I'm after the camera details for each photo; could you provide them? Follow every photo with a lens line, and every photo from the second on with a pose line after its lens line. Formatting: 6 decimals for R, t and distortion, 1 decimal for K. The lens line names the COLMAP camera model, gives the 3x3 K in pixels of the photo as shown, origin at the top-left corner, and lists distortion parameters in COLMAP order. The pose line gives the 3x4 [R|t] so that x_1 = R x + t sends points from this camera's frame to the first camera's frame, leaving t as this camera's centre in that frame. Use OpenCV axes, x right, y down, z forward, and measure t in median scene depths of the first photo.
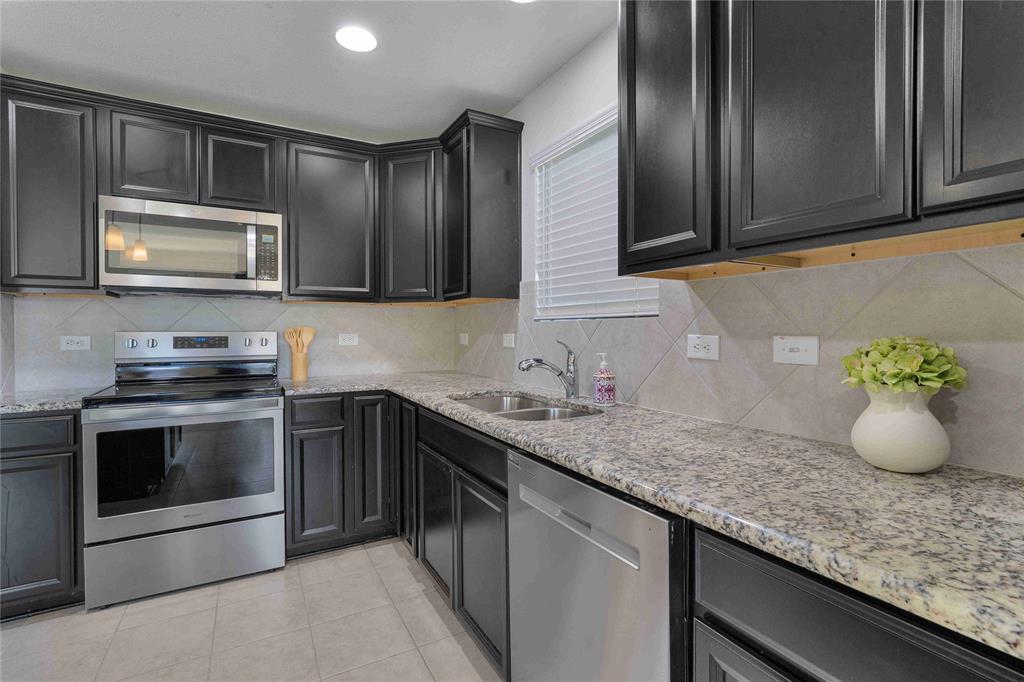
lens RADIAL K [[475.7, 0, 514.5], [0, 475.7, 333.6], [0, 0, 1]] dist [-0.002642, 0.000067]
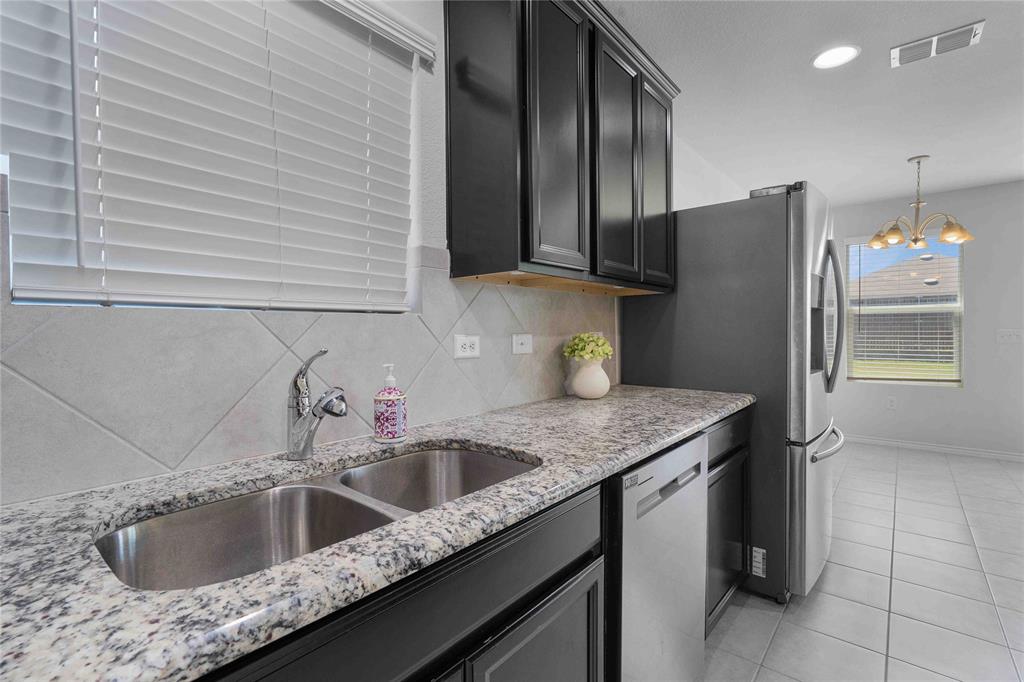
lens RADIAL K [[466.4, 0, 514.3], [0, 466.4, 340.3], [0, 0, 1]] dist [-0.003349, -0.000098]
pose [[-0.358613, -0.012242, 0.933406, -0.442356], [0.015810, 0.999691, 0.019185, -0.002008], [-0.933352, 0.021637, -0.358309, 0.954366]]
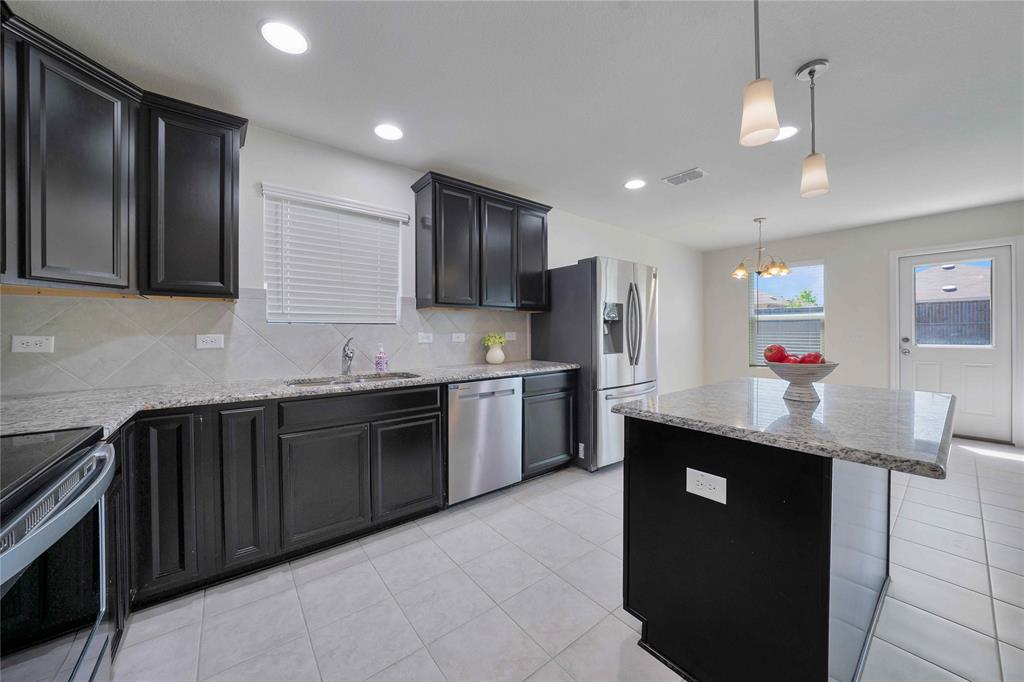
lens RADIAL K [[365.2, 0, 516.0], [0, 365.2, 332.5], [0, 0, 1]] dist [-0.020384, 0.000311]
pose [[-0.167090, 0.001548, 0.985940, -1.135398], [0.011794, 0.999930, 0.000429, 0.003809], [-0.985871, 0.011700, -0.167097, 0.644611]]
